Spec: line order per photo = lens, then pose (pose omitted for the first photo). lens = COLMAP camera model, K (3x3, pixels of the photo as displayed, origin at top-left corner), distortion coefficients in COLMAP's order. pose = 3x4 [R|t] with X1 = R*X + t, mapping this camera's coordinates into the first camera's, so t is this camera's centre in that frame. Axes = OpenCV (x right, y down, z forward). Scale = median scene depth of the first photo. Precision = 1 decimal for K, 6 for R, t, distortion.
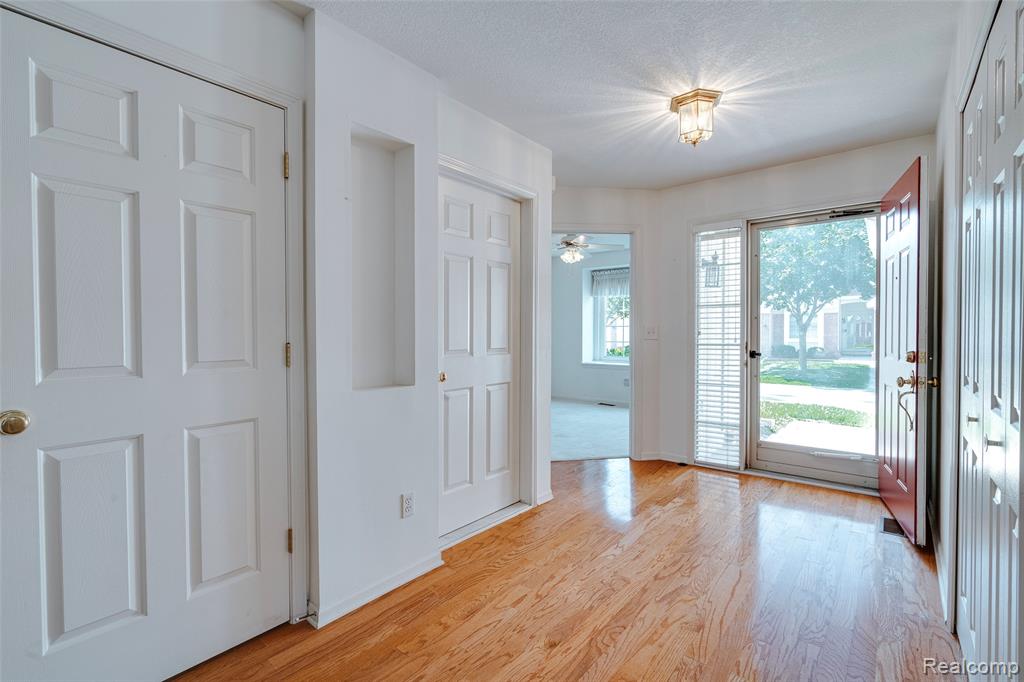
lens RADIAL K [[476.2, 0, 512.2], [0, 476.2, 336.4], [0, 0, 1]] dist [-0.000420, 0.000855]
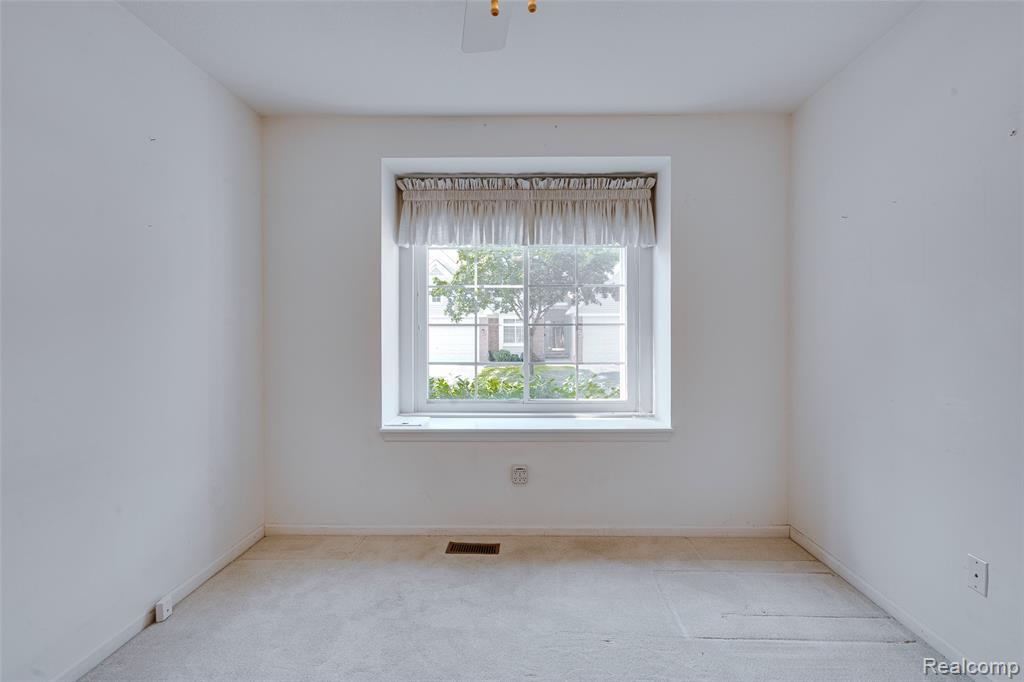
lens RADIAL K [[478.3, 0, 518.9], [0, 478.3, 338.3], [0, 0, 1]] dist [0.000332, 0.000665]
pose [[0.798840, -0.004404, 0.601528, 0.016680], [0.007454, 0.999969, -0.002578, -0.008354], [-0.601497, 0.006543, 0.798848, 0.650800]]
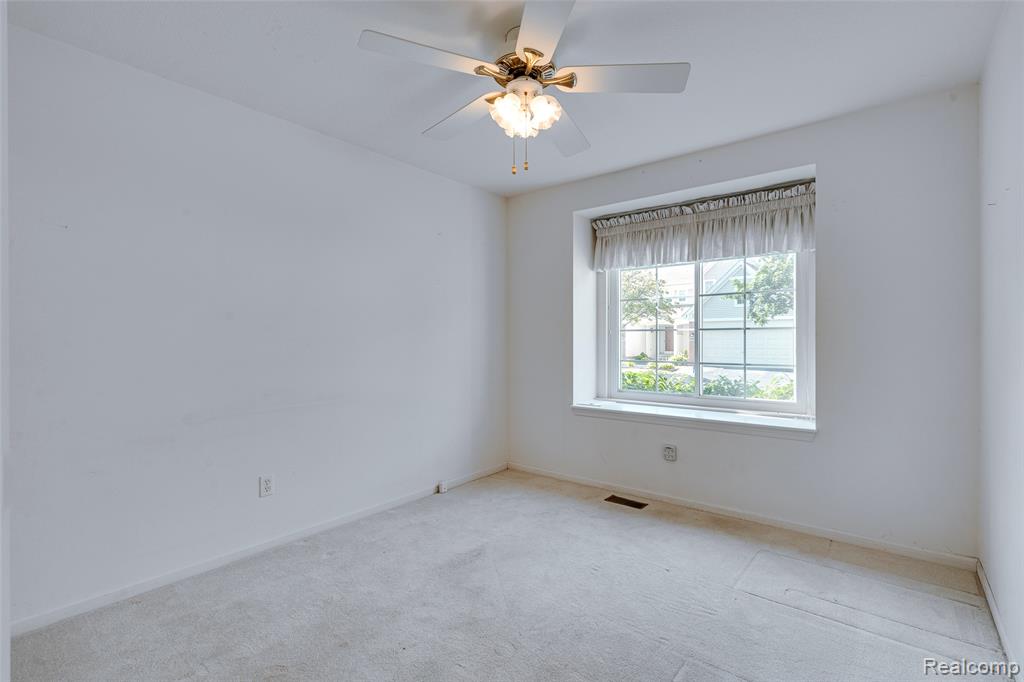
lens RADIAL K [[464.1, 0, 508.9], [0, 464.1, 337.1], [0, 0, 1]] dist [-0.002555, 0.000173]
pose [[0.999663, -0.000466, -0.025954, 0.092883], [0.000060, 0.999878, -0.015630, -0.006247], [0.025958, 0.015624, 0.999541, 0.516985]]
